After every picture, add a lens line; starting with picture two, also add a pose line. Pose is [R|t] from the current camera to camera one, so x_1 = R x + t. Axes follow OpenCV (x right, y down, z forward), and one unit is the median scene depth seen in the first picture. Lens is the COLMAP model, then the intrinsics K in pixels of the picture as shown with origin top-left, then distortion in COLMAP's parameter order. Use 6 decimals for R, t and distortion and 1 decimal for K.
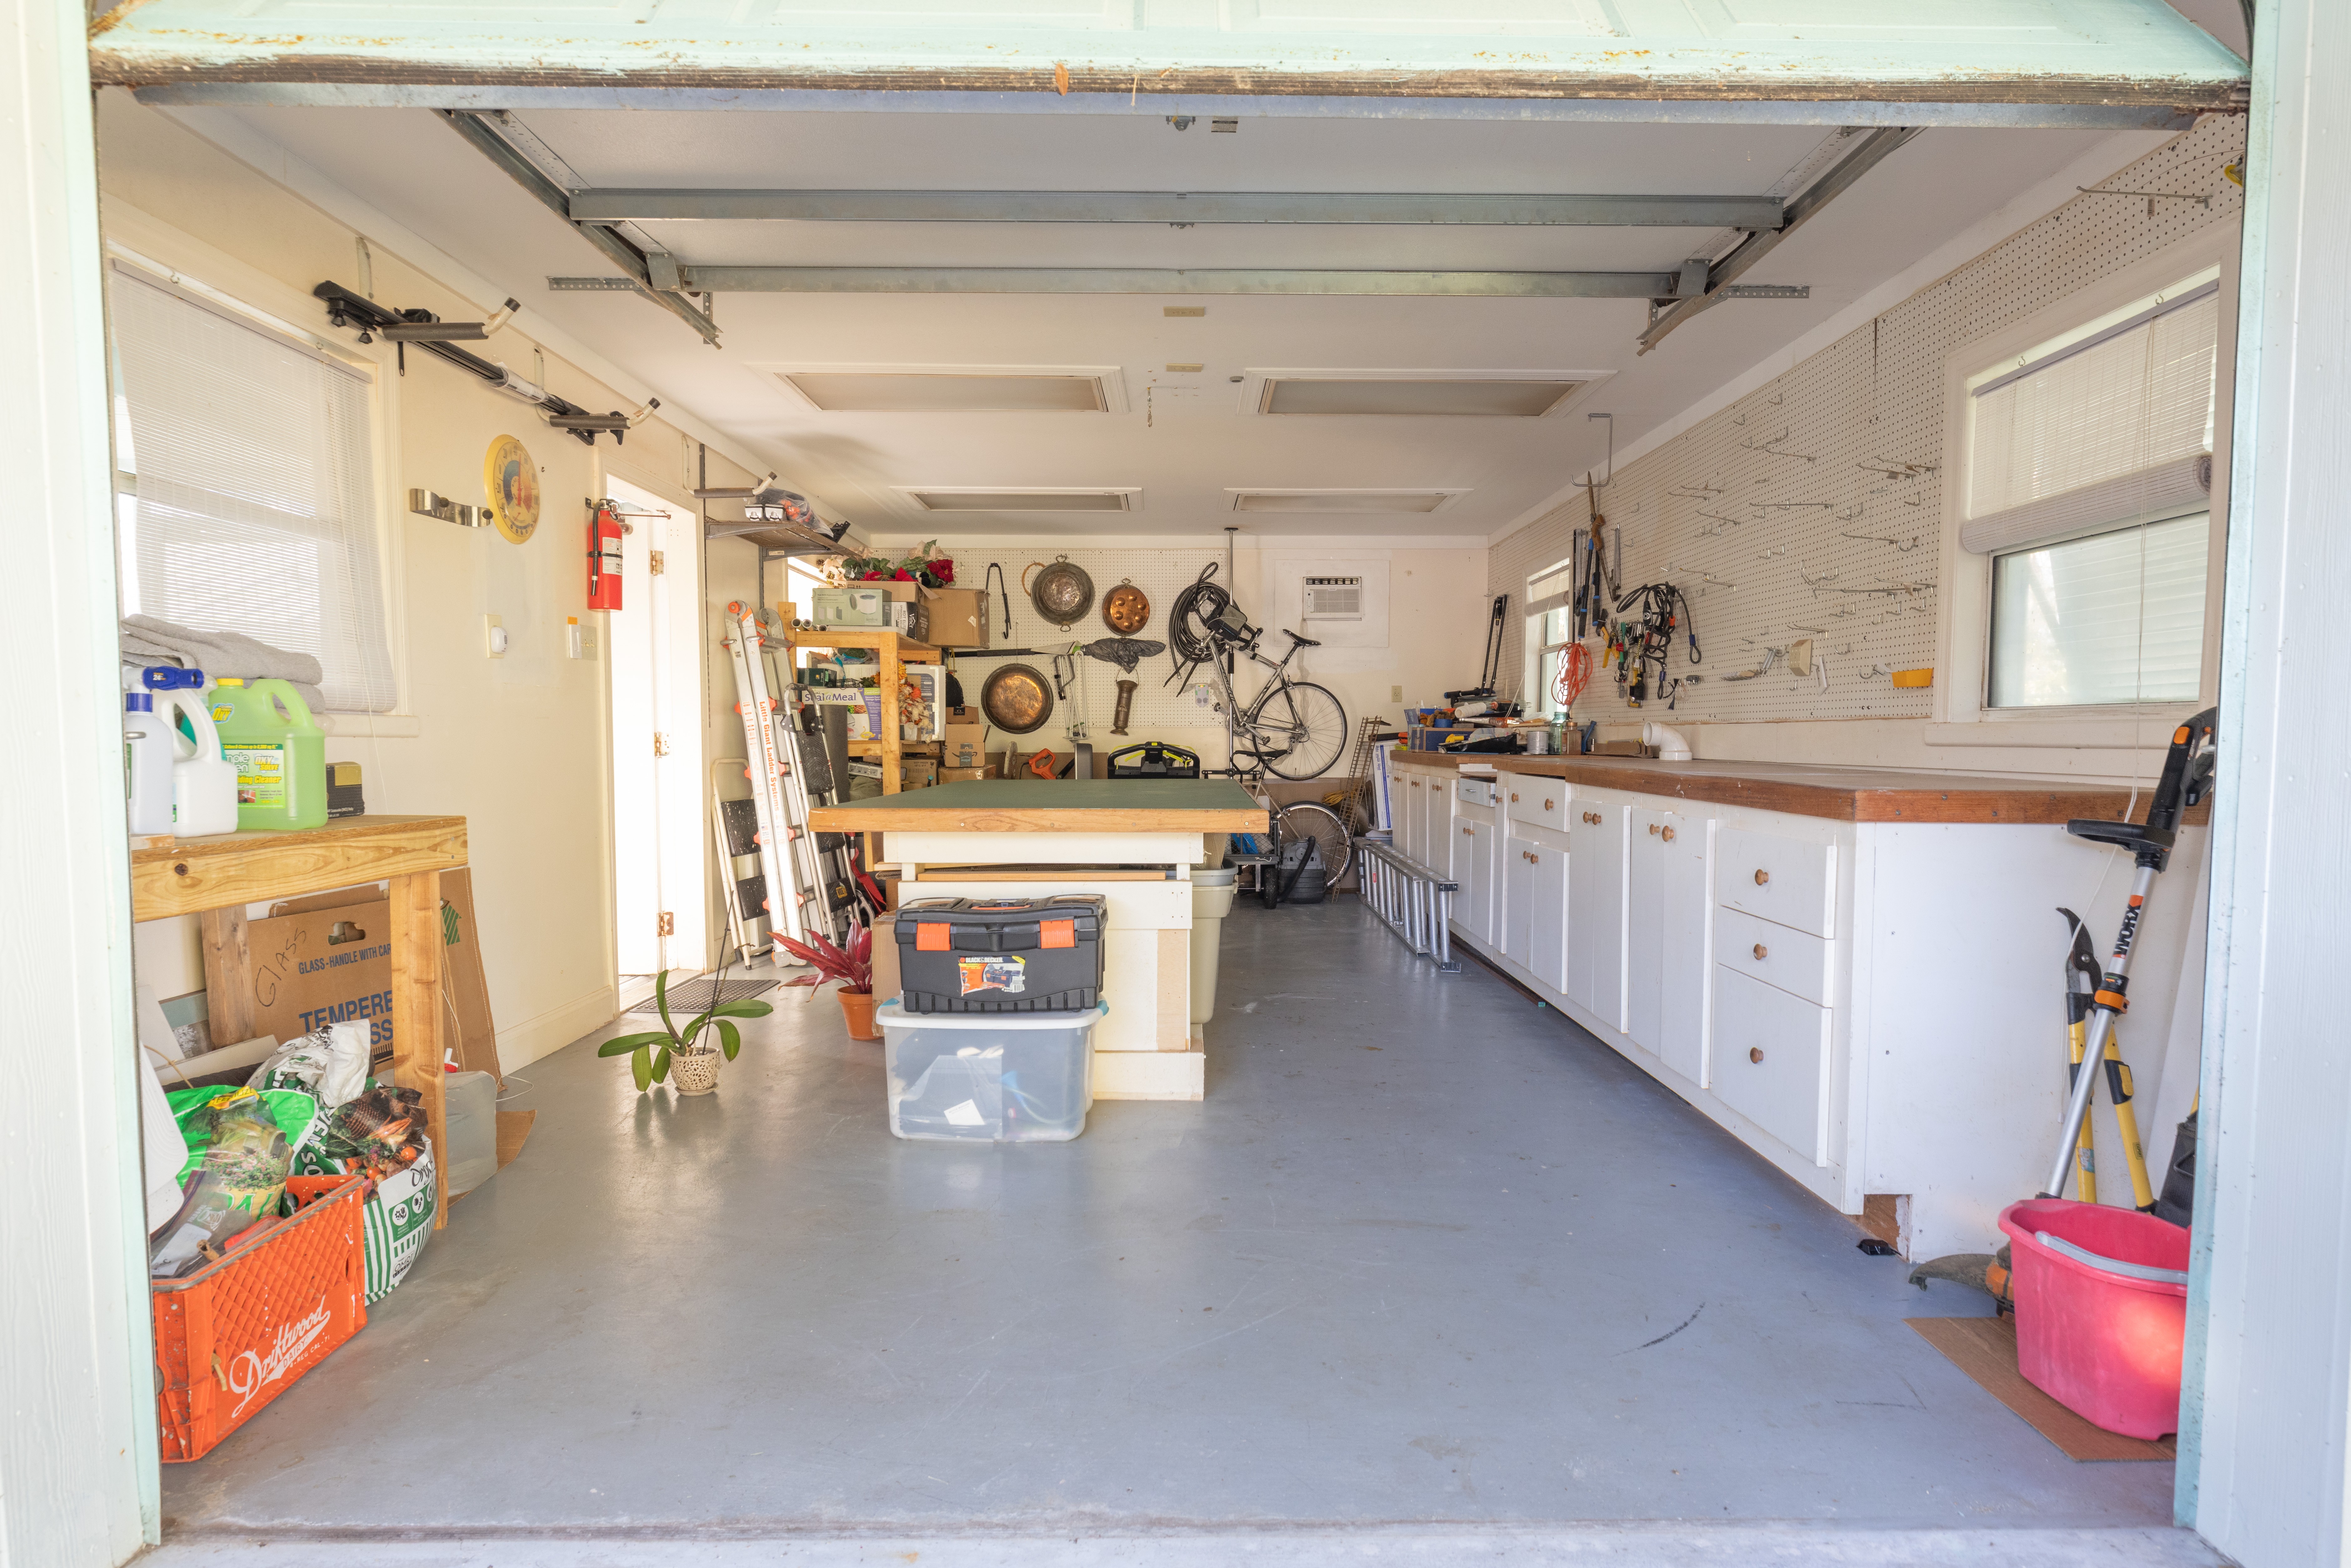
lens RADIAL K [[1286.4, 0, 1181.5], [0, 1286.4, 793.7], [0, 0, 1]] dist [-0.005471, 0.004063]
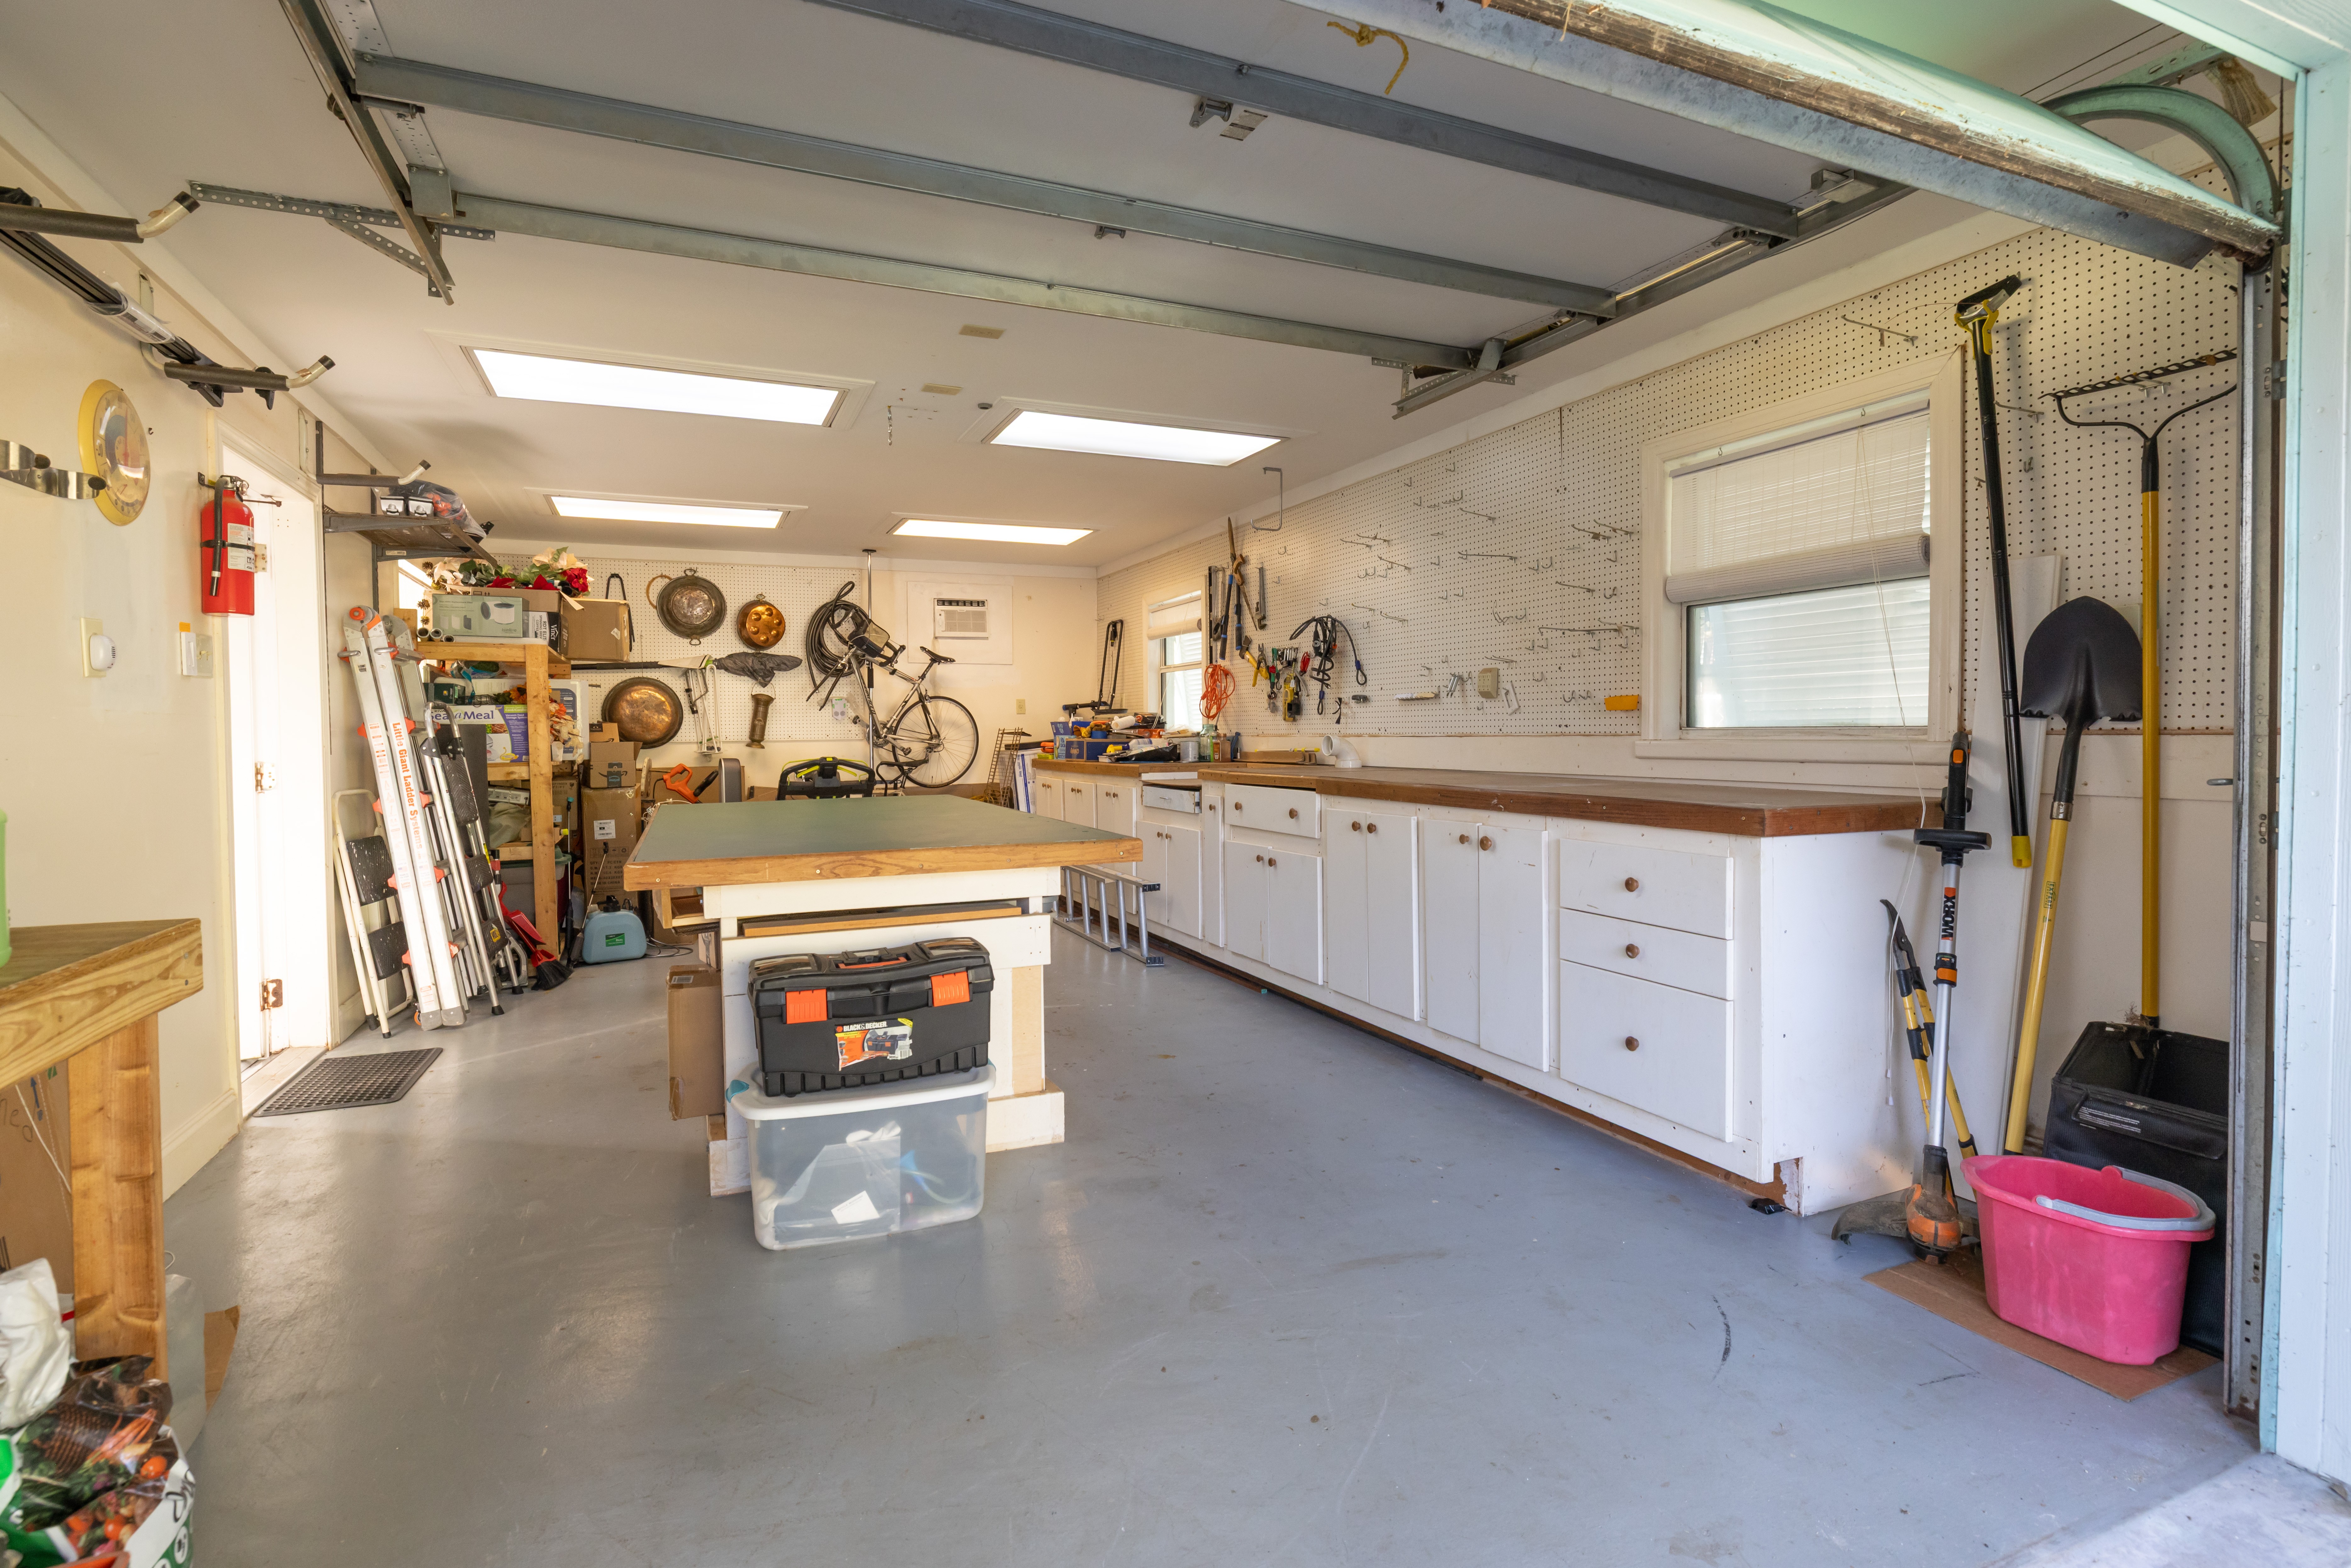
lens RADIAL K [[1110.9, 0, 1158.5], [0, 1110.9, 746.7], [0, 0, 1]] dist [-0.006566, 0.002524]
pose [[0.923421, -0.016855, 0.383419, -0.251085], [0.030277, 0.999121, -0.028998, -0.033124], [-0.382593, 0.038386, 0.923119, 0.210251]]
